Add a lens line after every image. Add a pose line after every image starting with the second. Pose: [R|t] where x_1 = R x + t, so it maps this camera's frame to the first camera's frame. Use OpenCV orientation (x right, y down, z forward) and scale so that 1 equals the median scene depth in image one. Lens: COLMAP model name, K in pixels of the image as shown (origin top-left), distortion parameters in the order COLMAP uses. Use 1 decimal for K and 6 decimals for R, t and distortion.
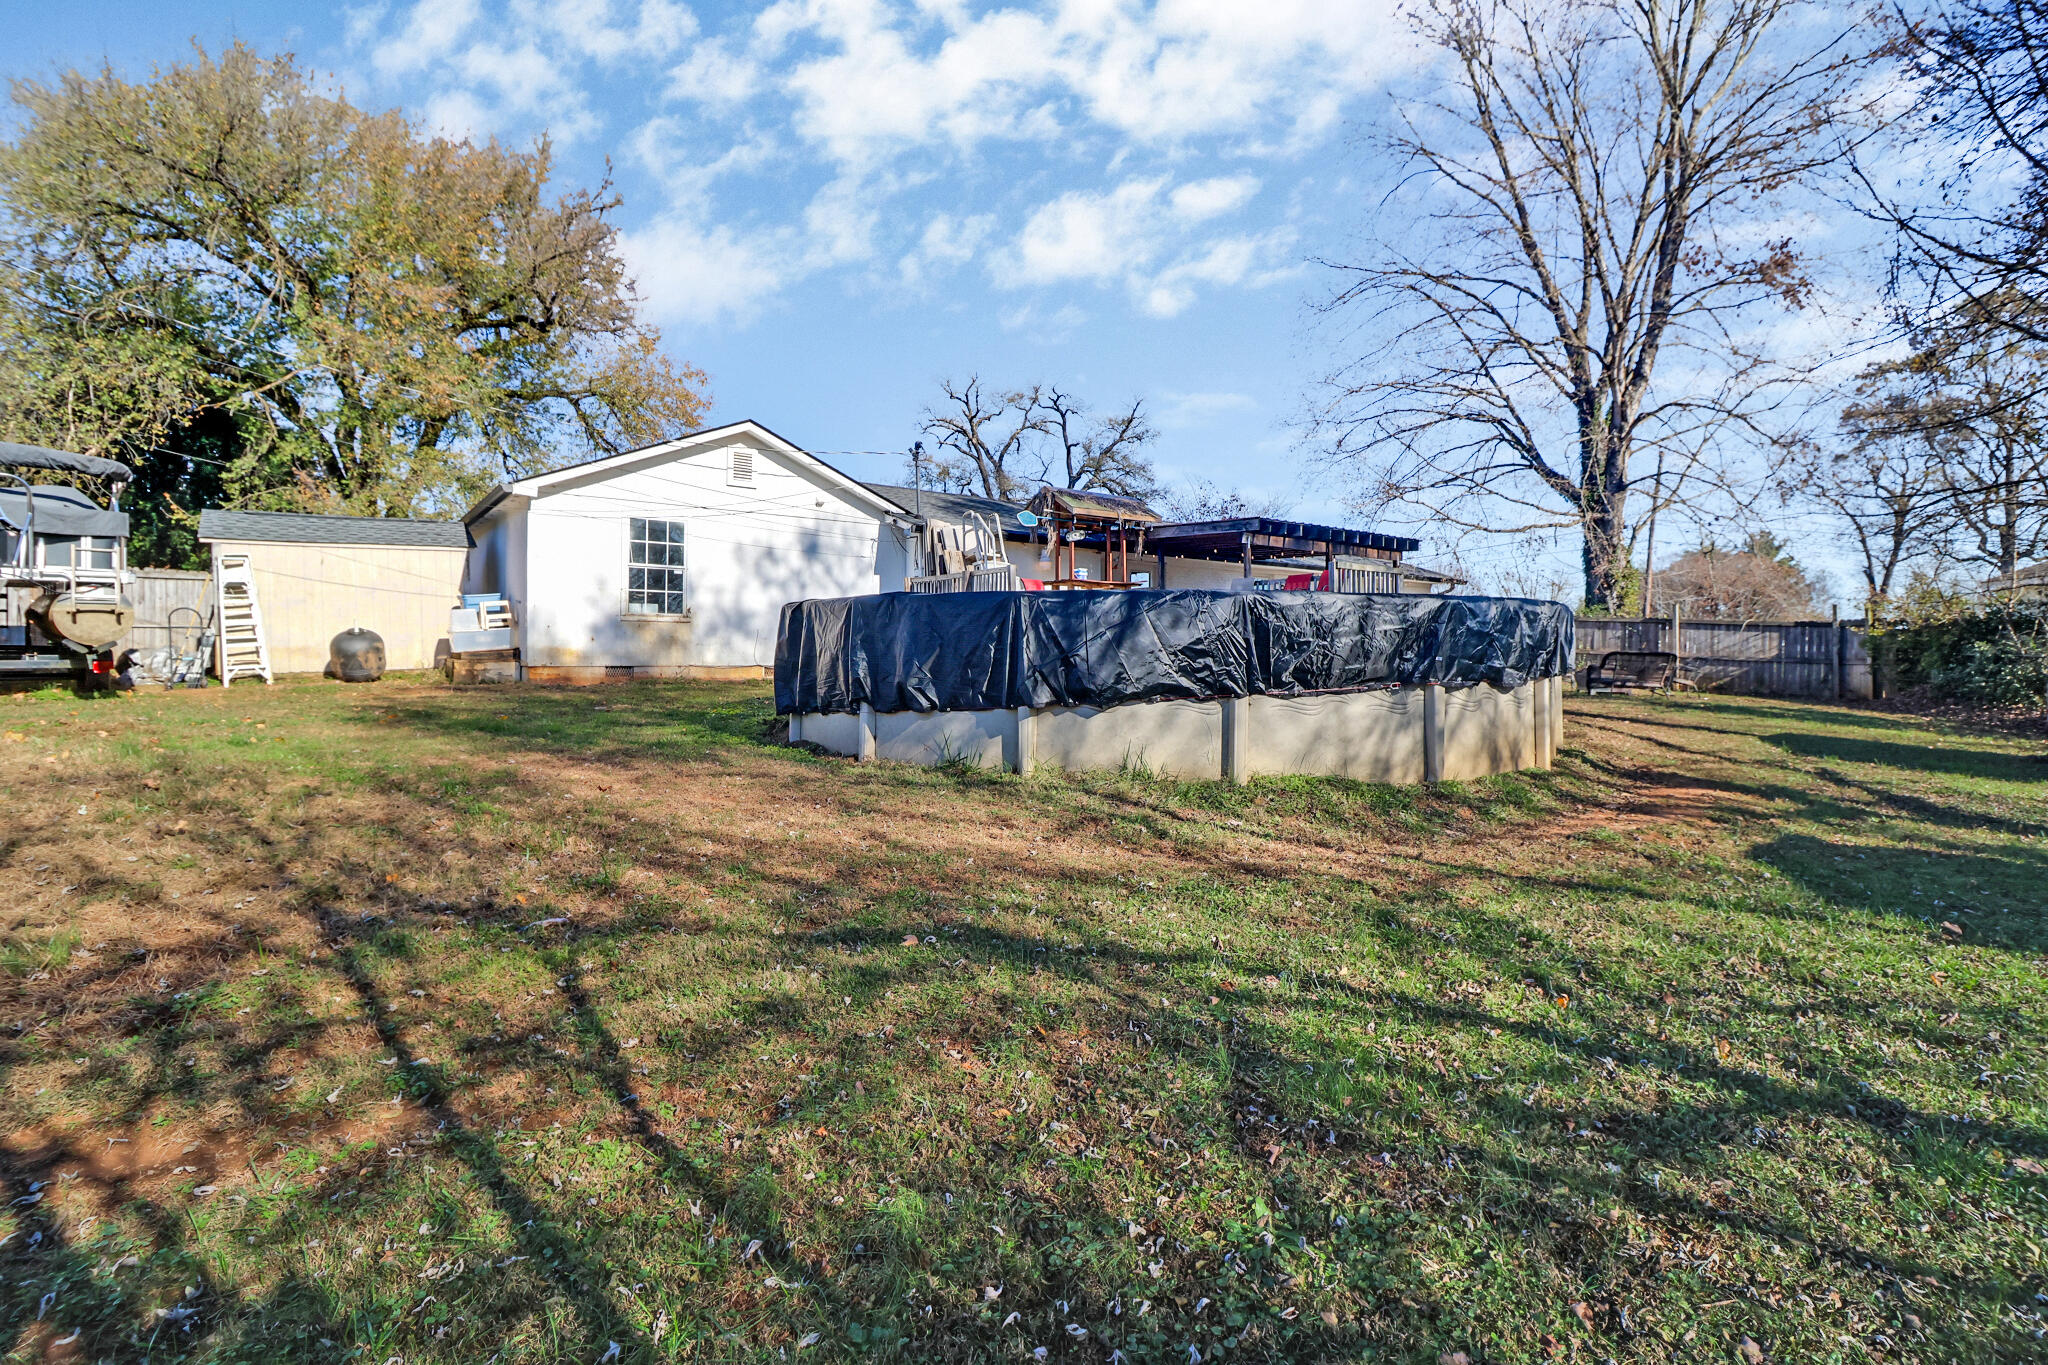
lens RADIAL K [[951.6, 0, 1038.0], [0, 951.6, 652.5], [0, 0, 1]] dist [0.002336, -0.013901]
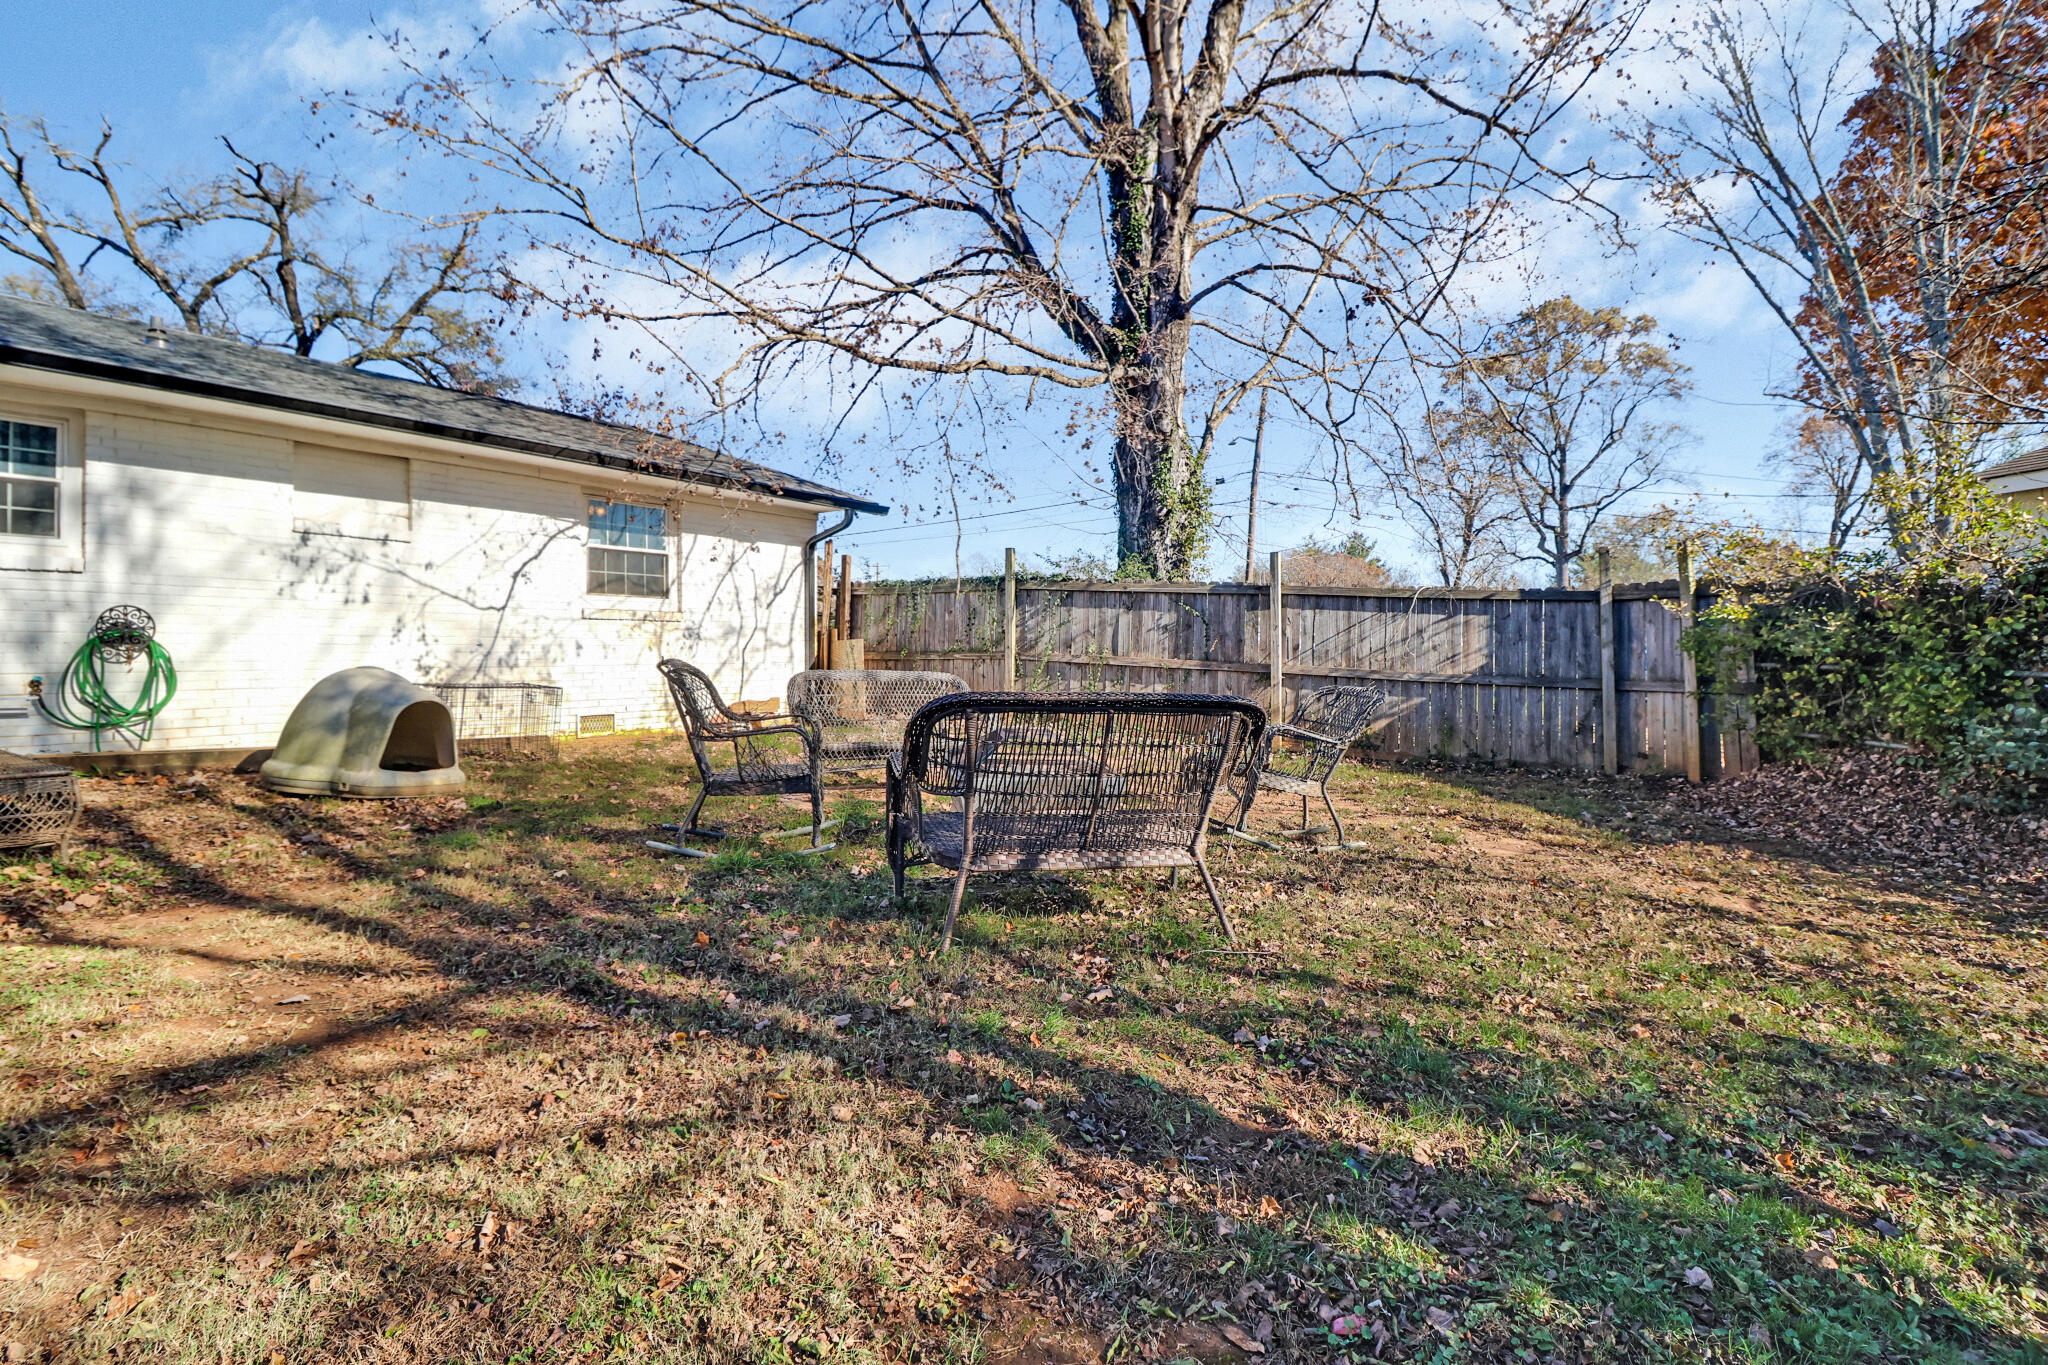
lens RADIAL K [[951.6, 0, 1038.0], [0, 951.6, 652.5], [0, 0, 1]] dist [0.002336, -0.013901]
pose [[0.943950, -0.006192, 0.330032, 0.389727], [0.004716, 0.999975, 0.005274, -0.006779], [-0.330056, -0.003423, 0.943955, 0.573462]]
